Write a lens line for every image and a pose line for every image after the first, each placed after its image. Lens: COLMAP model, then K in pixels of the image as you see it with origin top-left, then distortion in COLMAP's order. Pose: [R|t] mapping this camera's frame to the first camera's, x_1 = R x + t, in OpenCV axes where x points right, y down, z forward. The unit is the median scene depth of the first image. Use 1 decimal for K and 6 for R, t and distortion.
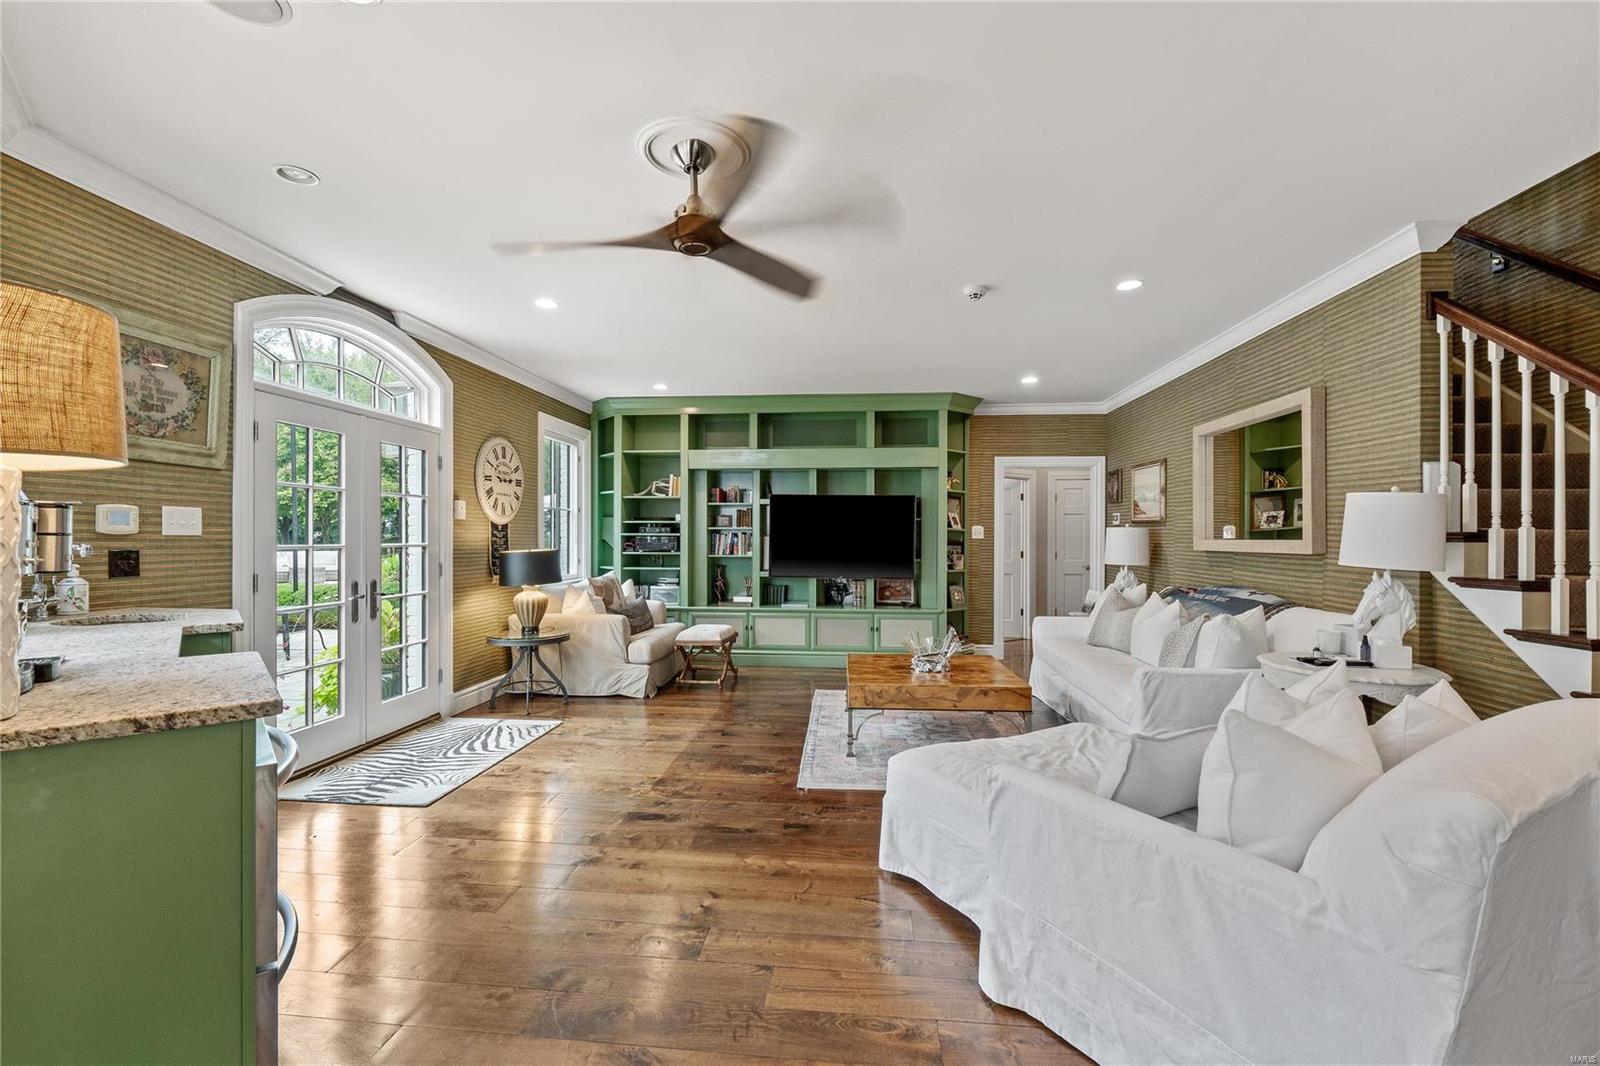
lens RADIAL K [[690.1, 0, 806.6], [0, 690.1, 536.5], [0, 0, 1]] dist [0.002022, -0.000007]
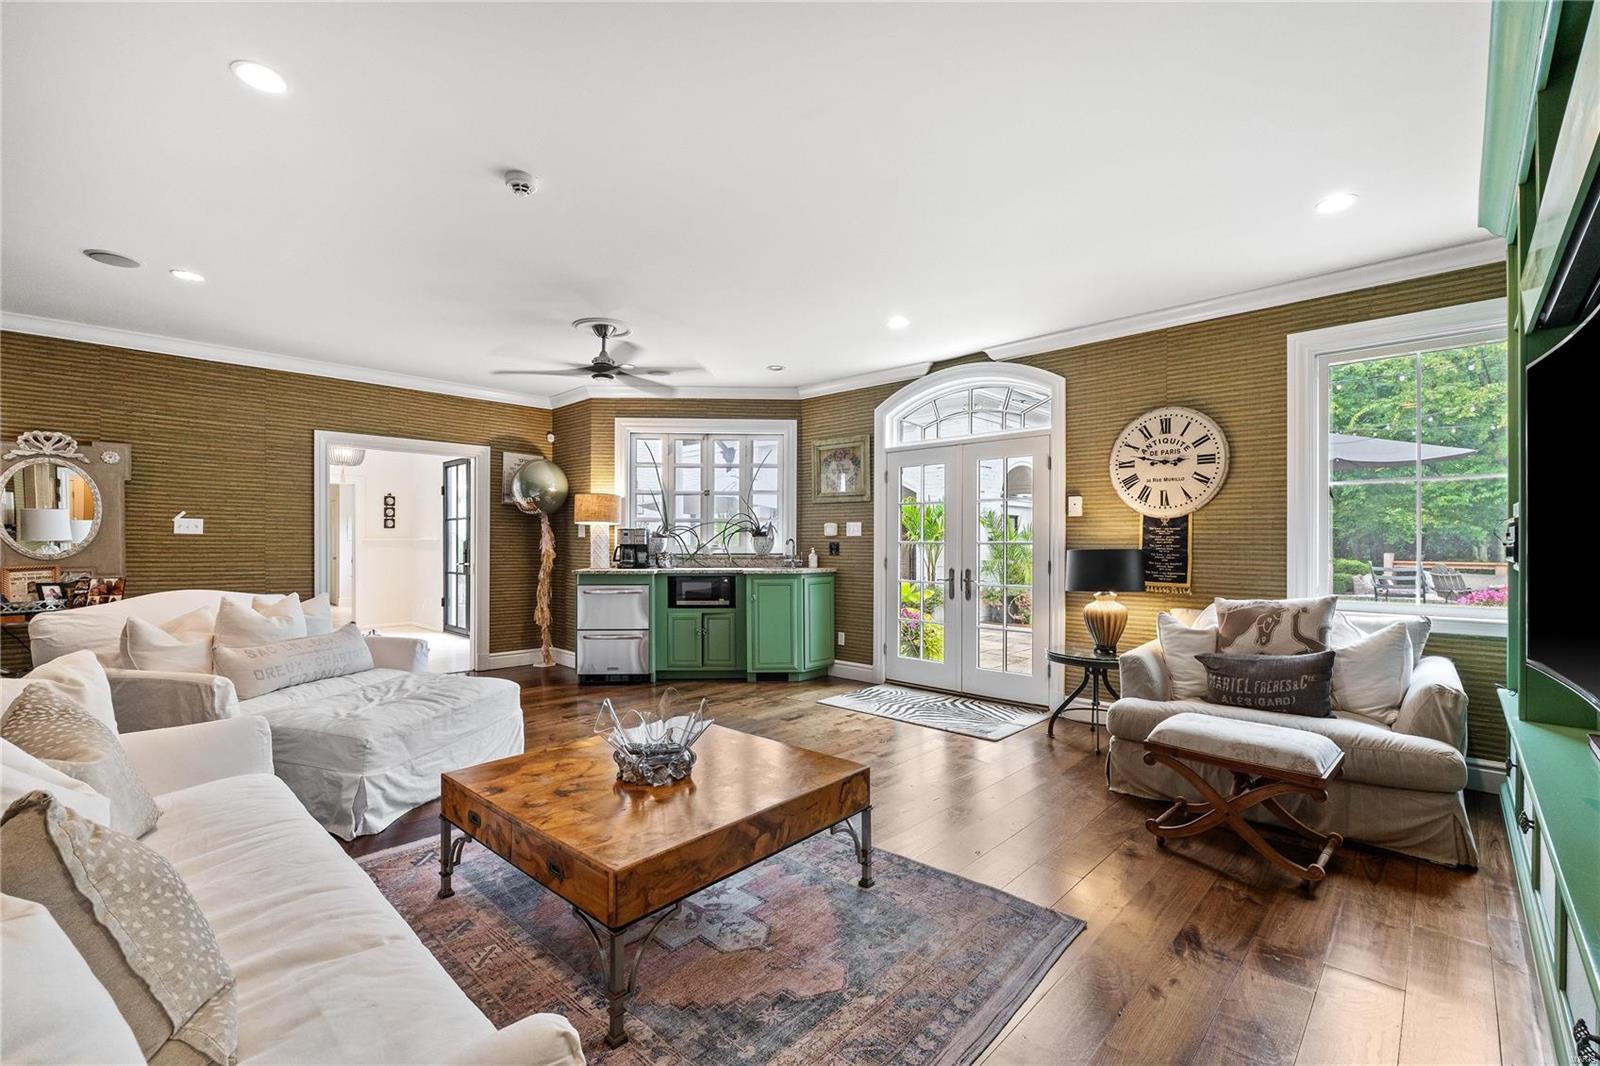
lens RADIAL K [[690.1, 0, 803.6], [0, 690.1, 539.1], [0, 0, 1]] dist [0.002022, -0.000007]
pose [[-0.619949, -0.009511, -0.784584, 0.219946], [-0.001930, 0.999942, -0.010597, 0.008018], [0.784639, -0.005055, -0.619932, 0.594247]]
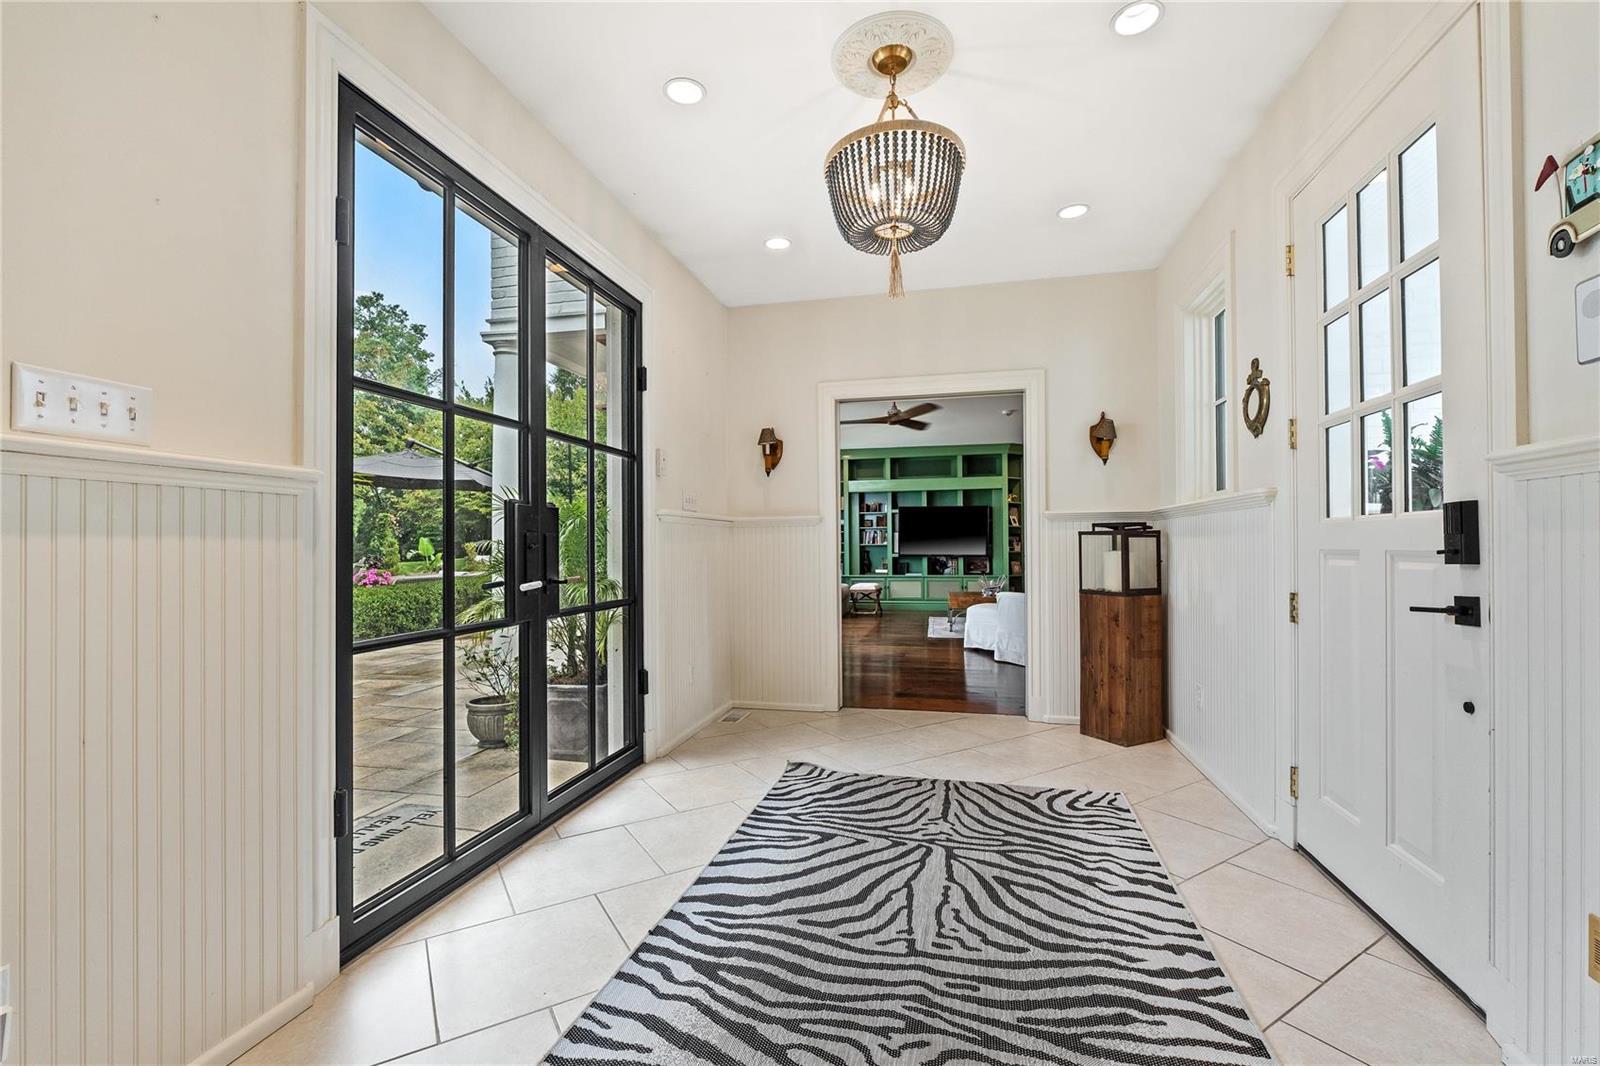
lens RADIAL K [[690.1, 0, 786.3], [0, 690.1, 541.4], [0, 0, 1]] dist [0.002022, -0.000007]
pose [[0.987283, -0.009941, -0.158661, -0.058576], [0.008814, 0.999931, -0.007803, 0.033585], [0.158728, 0.006306, 0.987302, -0.700662]]
